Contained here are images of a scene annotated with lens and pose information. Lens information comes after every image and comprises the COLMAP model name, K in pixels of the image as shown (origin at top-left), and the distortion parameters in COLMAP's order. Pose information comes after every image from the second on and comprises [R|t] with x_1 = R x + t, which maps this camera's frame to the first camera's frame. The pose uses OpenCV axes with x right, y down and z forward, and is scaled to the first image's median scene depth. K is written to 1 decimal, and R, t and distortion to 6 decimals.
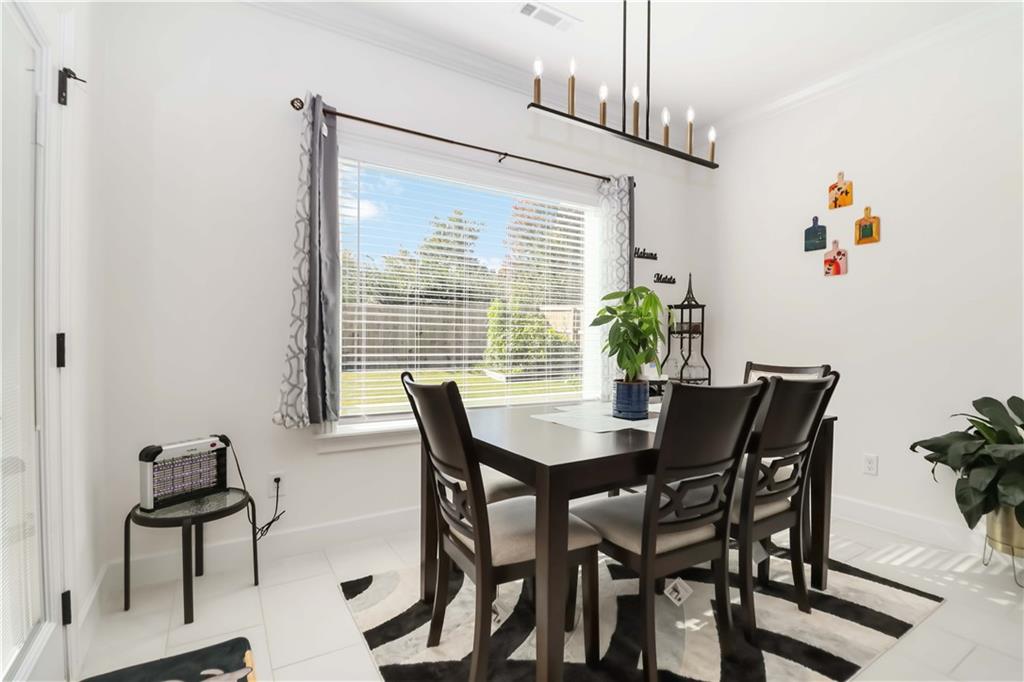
lens RADIAL K [[488.3, 0, 533.8], [0, 488.3, 339.0], [0, 0, 1]] dist [-0.001859, -0.001238]
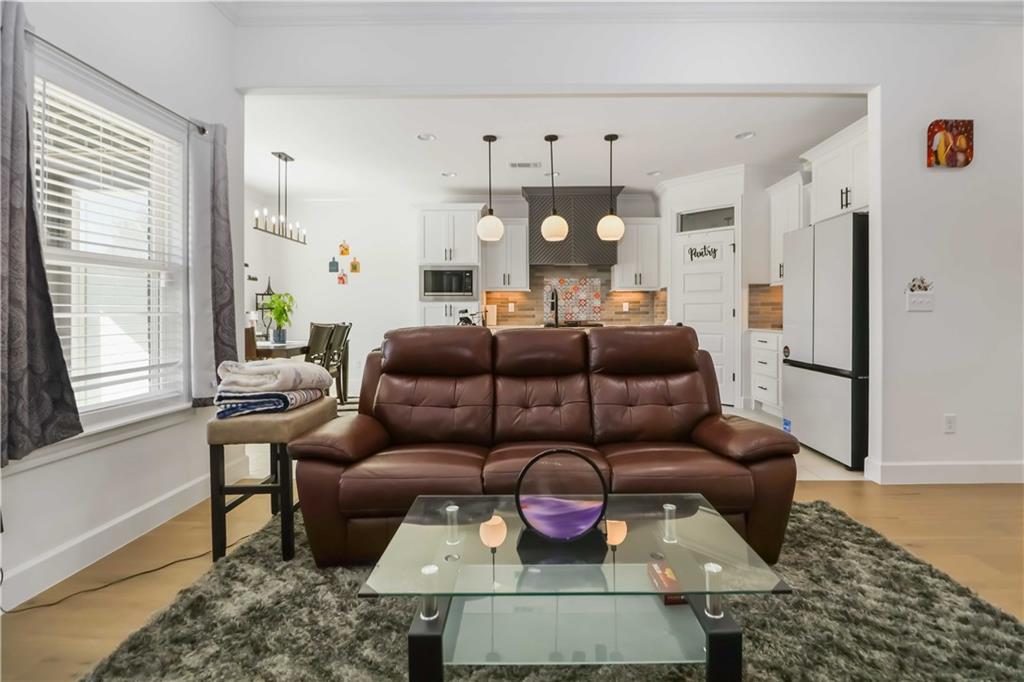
lens RADIAL K [[492.4, 0, 530.8], [0, 492.4, 319.3], [0, 0, 1]] dist [0.015714, -0.023829]
pose [[0.560395, -0.016789, 0.828055, -1.005205], [0.002914, 0.999828, 0.018299, -0.007385], [-0.828220, -0.007842, 0.560348, -1.285371]]
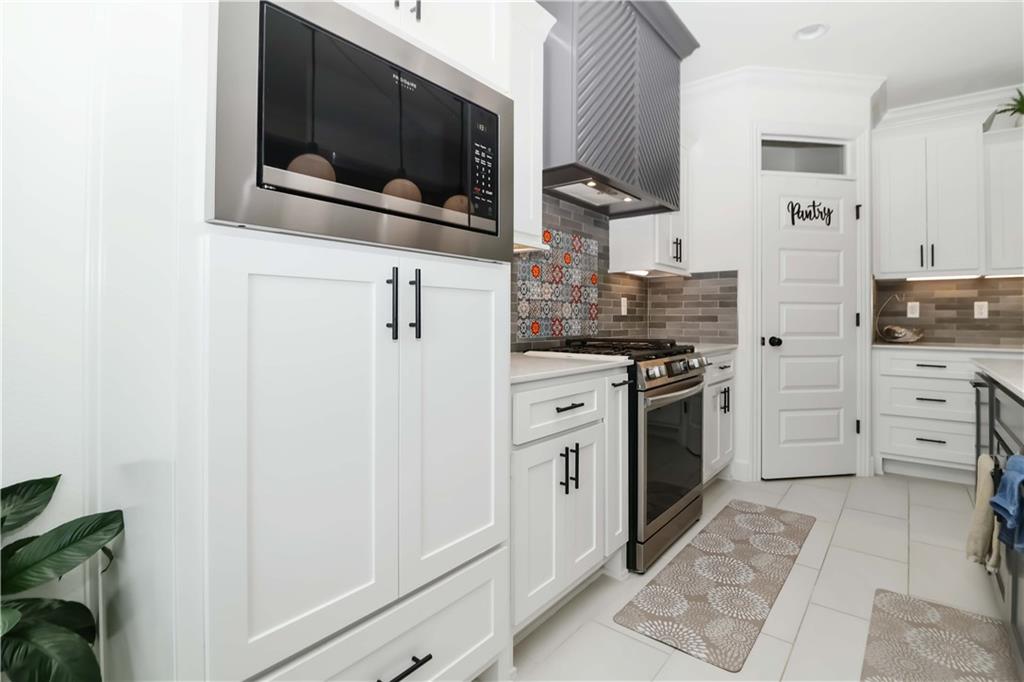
lens RADIAL K [[492.4, 0, 530.8], [0, 492.4, 319.3], [0, 0, 1]] dist [0.015714, -0.023829]
pose [[-0.325134, -0.009020, 0.945625, 0.437360], [-0.008236, 0.999944, 0.006706, 0.004479], [-0.945632, -0.005608, -0.325190, 0.562467]]
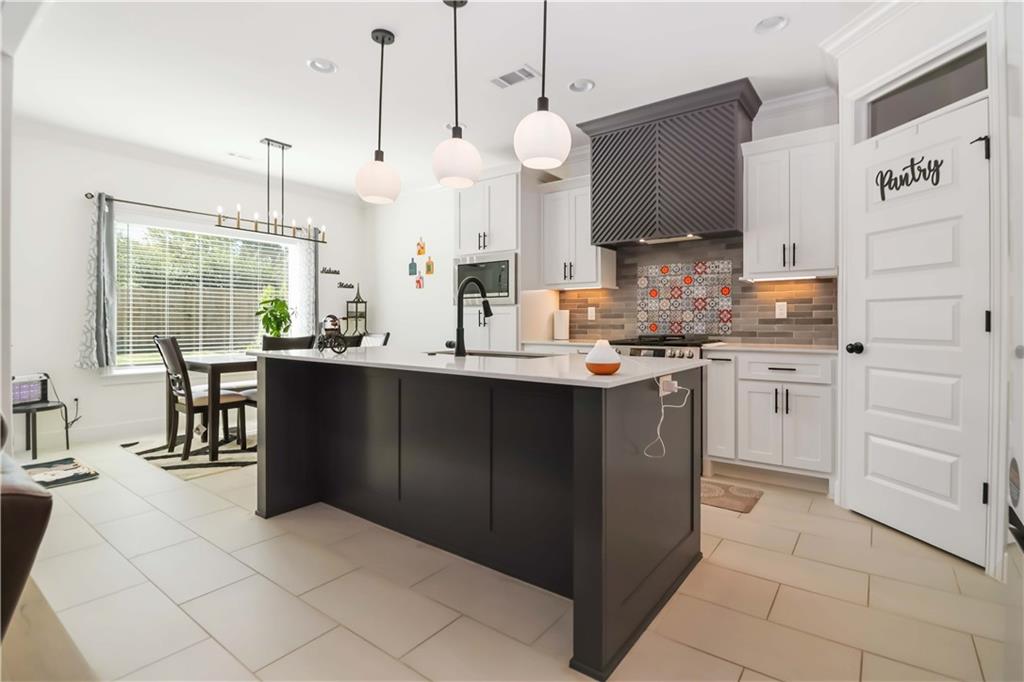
lens RADIAL K [[492.4, 0, 530.8], [0, 492.4, 319.3], [0, 0, 1]] dist [0.015714, -0.023829]
pose [[0.934258, -0.004696, 0.356567, 0.402110], [0.005827, 0.999981, -0.002096, 0.001954], [-0.356550, 0.004036, 0.934267, -1.290289]]
